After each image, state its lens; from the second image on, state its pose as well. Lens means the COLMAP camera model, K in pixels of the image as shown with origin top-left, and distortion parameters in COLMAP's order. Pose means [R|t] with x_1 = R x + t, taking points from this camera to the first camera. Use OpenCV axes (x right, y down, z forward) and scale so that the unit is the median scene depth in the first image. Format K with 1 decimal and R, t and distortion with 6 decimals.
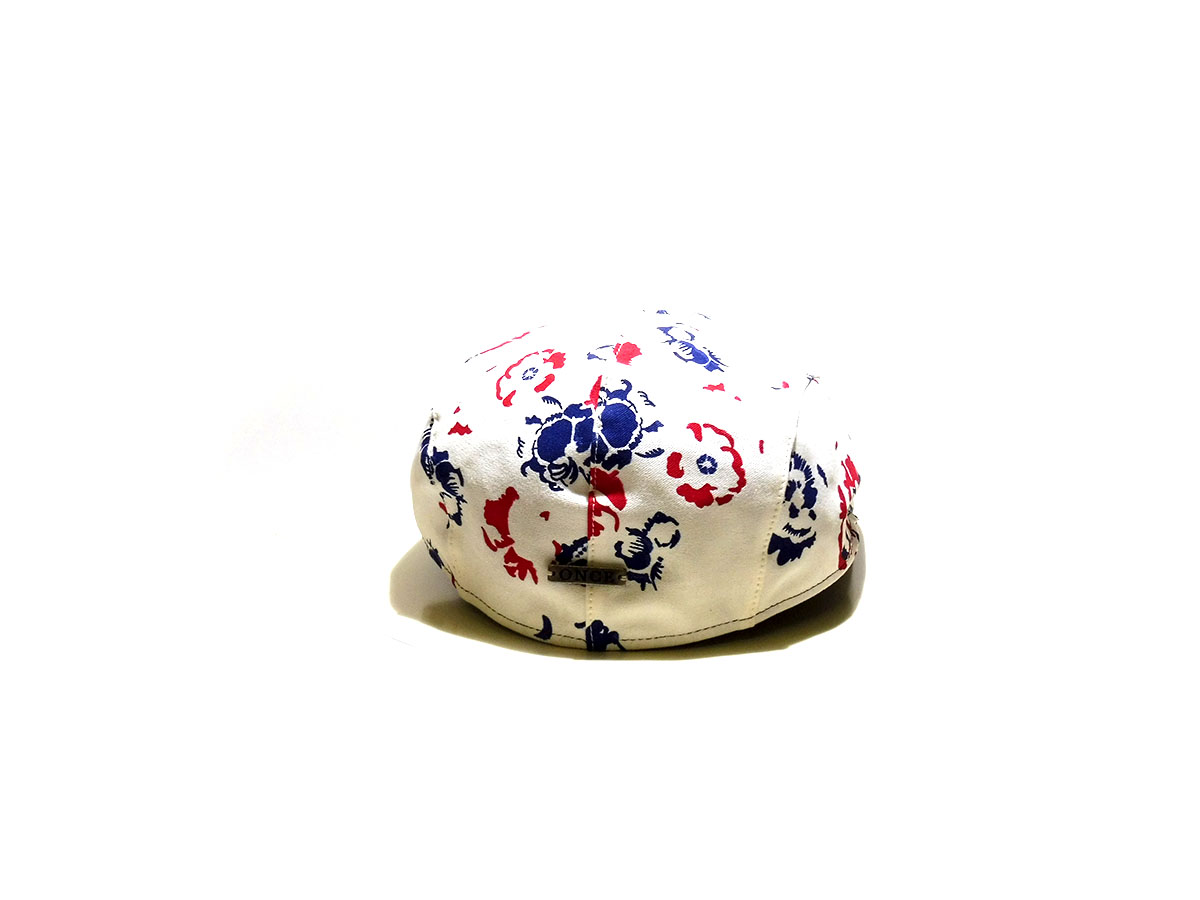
lens RADIAL K [[2064.1, 0, 592.0], [0, 2064.1, 452.1], [0, 0, 1]] dist [0.247763, 0.000000]
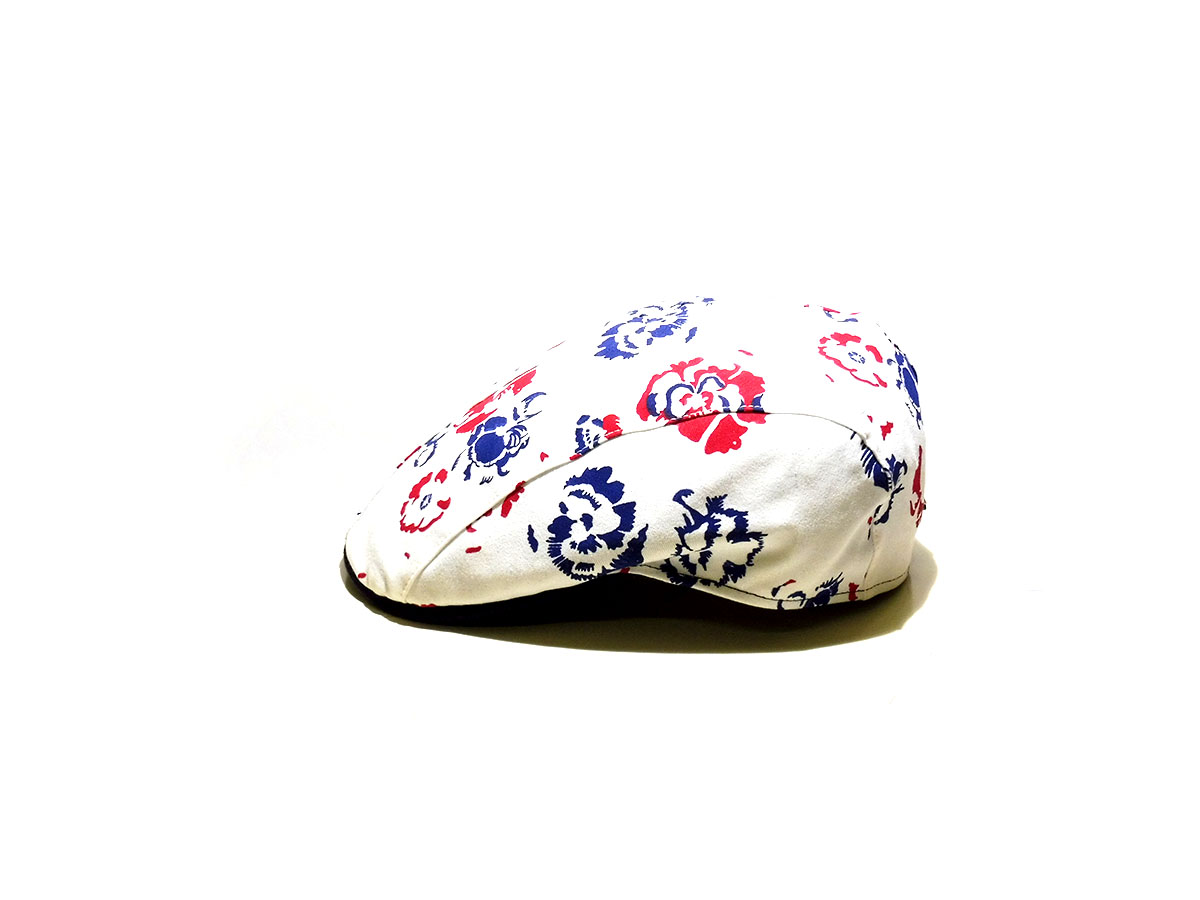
lens RADIAL K [[2064.1, 0, 601.1], [0, 2064.1, 446.5], [0, 0, 1]] dist [0.247763, 0.000000]
pose [[-0.254745, -0.320447, 0.912370, -0.981011], [0.282438, 0.877701, 0.387131, -0.446916], [-0.924842, 0.356308, -0.133084, 1.298261]]
